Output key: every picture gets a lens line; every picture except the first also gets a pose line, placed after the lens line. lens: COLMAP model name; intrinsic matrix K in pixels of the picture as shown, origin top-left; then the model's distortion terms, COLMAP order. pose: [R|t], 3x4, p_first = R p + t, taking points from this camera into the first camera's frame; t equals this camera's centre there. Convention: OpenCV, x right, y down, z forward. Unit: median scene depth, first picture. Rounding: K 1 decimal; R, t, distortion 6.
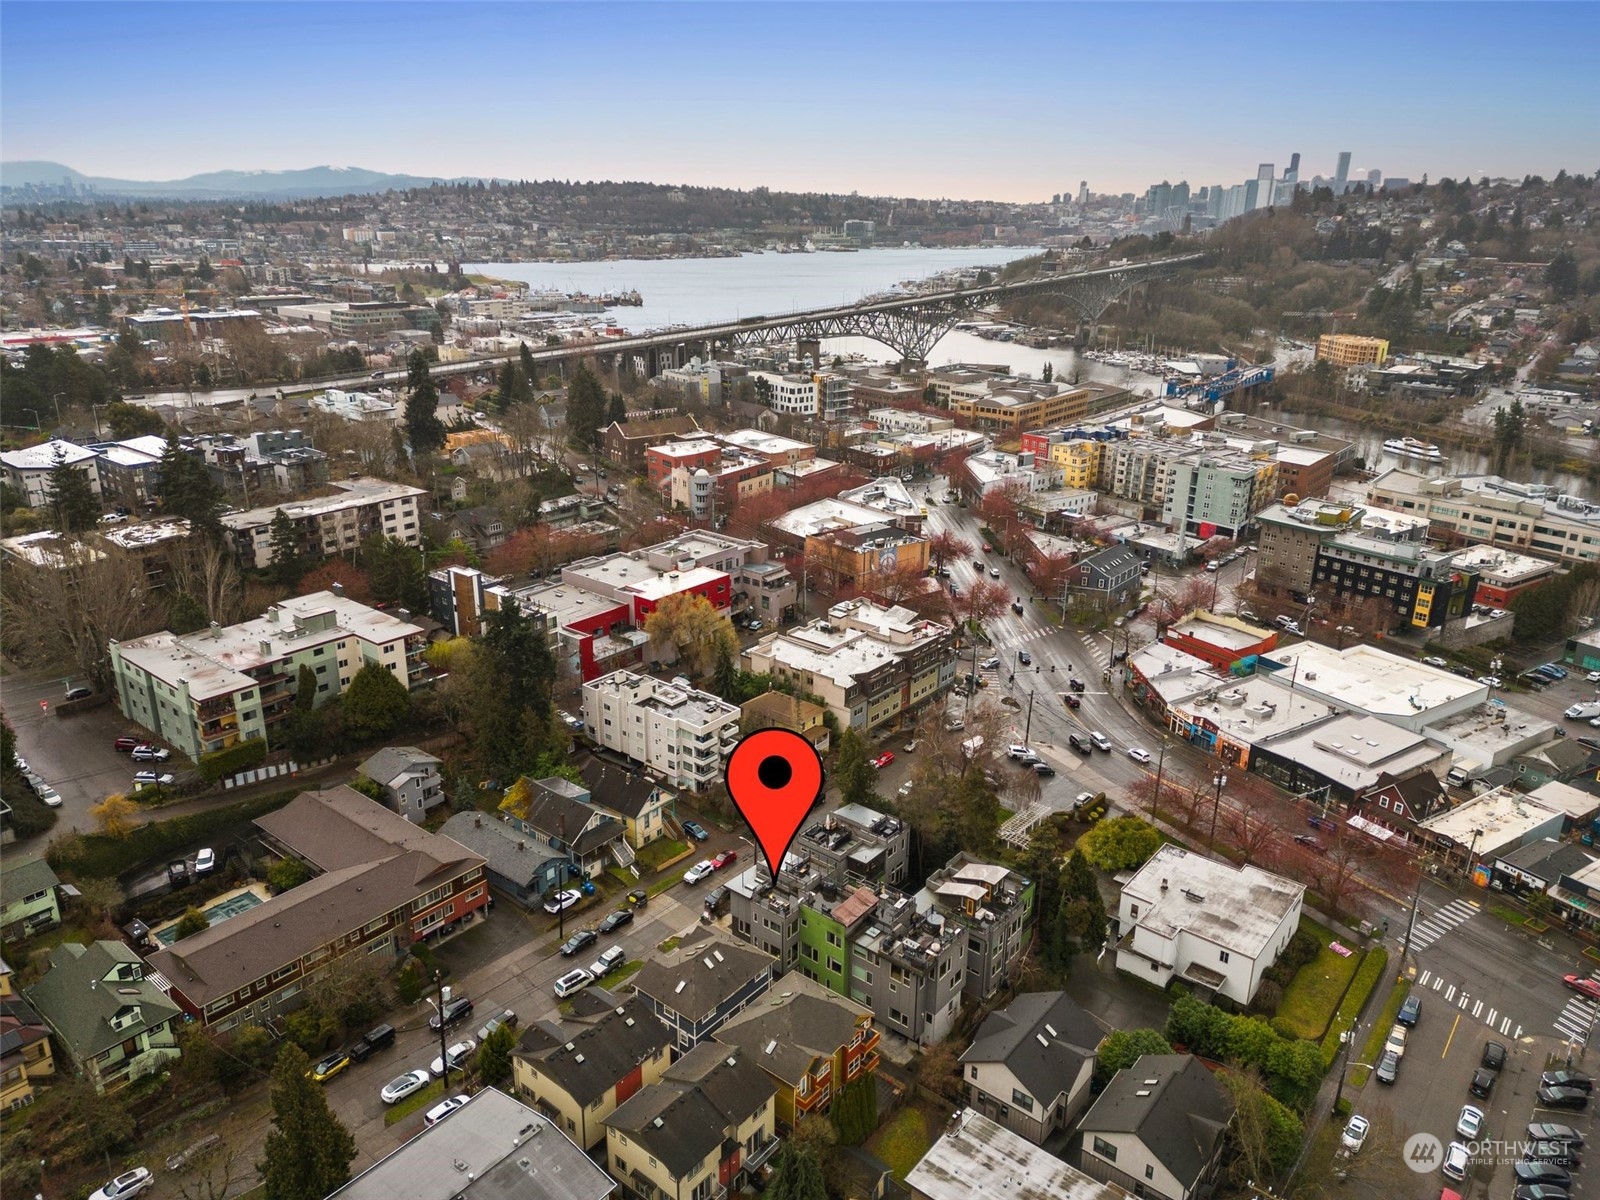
lens RADIAL K [[1108.7, 0, 800.7], [0, 1108.7, 592.3], [0, 0, 1]] dist [0.016814, -0.005239]
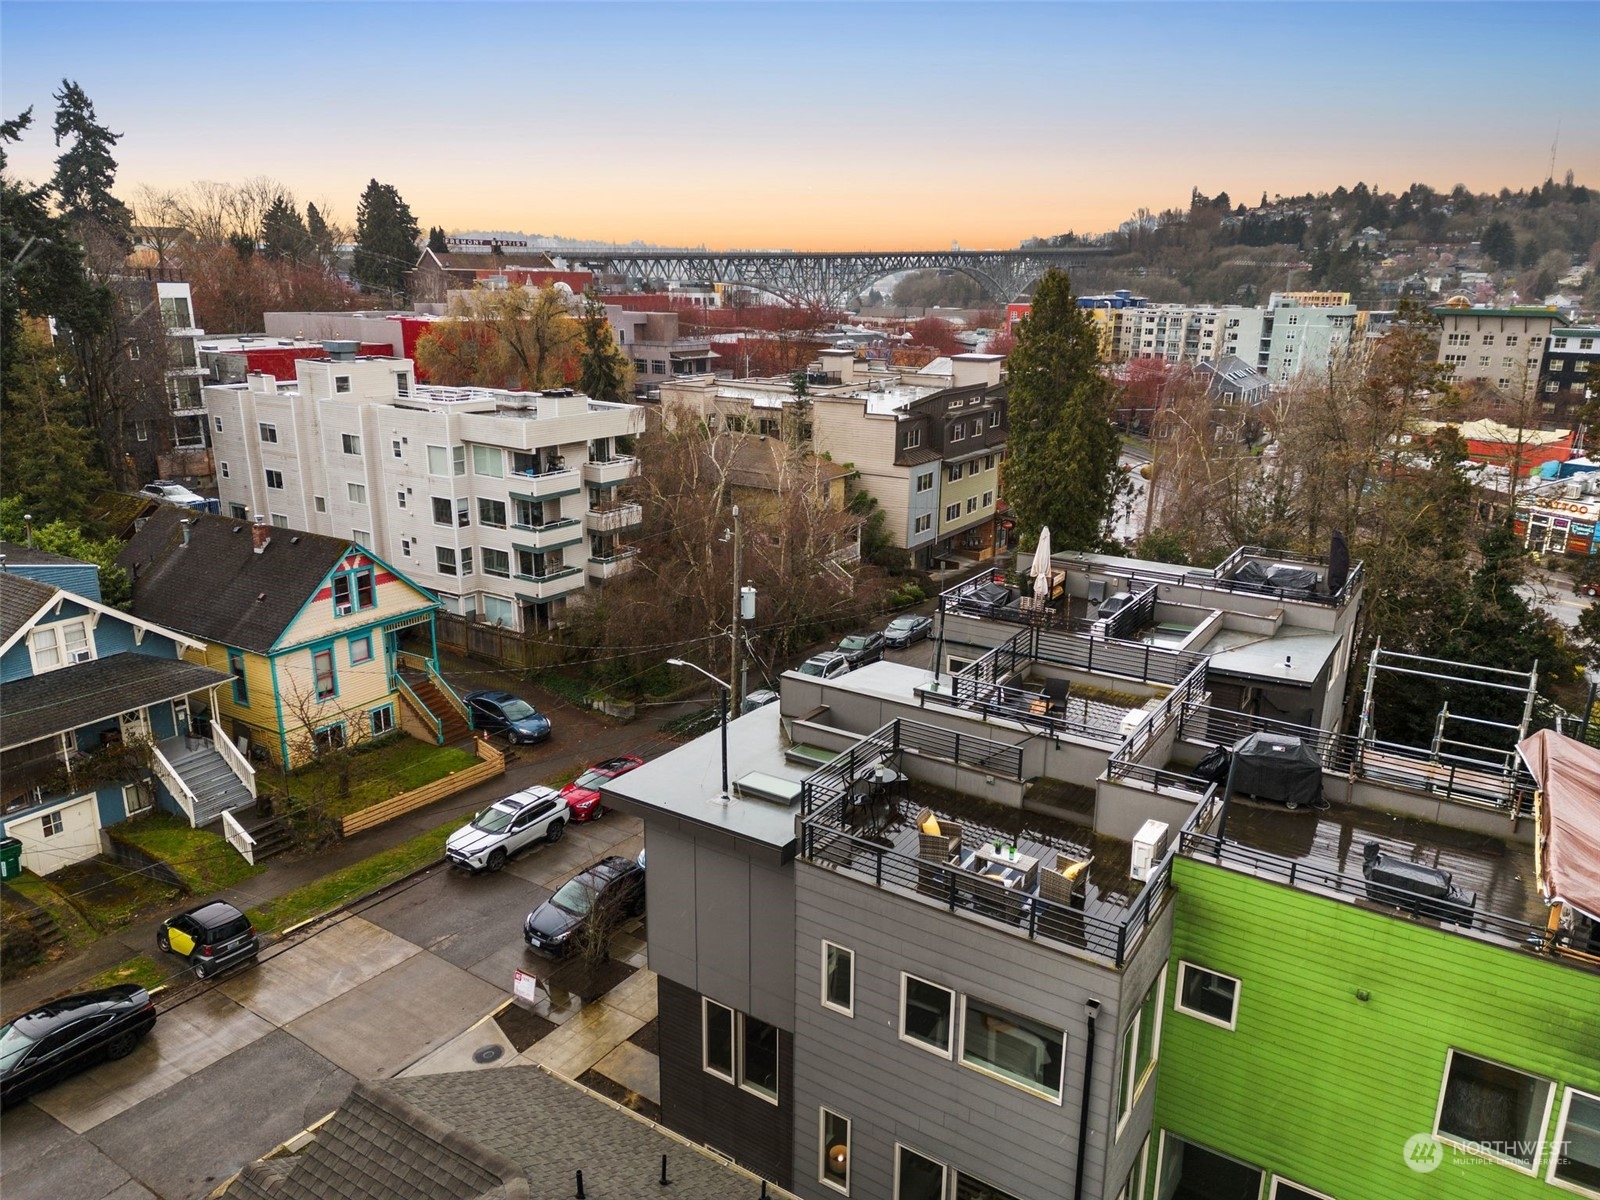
lens RADIAL K [[1108.7, 0, 801.0], [0, 1108.7, 608.5], [0, 0, 1]] dist [0.016814, -0.005239]
pose [[0.993884, -0.034772, 0.104814, -0.044307], [0.039818, 0.998127, -0.046437, 0.191991], [-0.103003, 0.050326, 0.993407, 0.652389]]
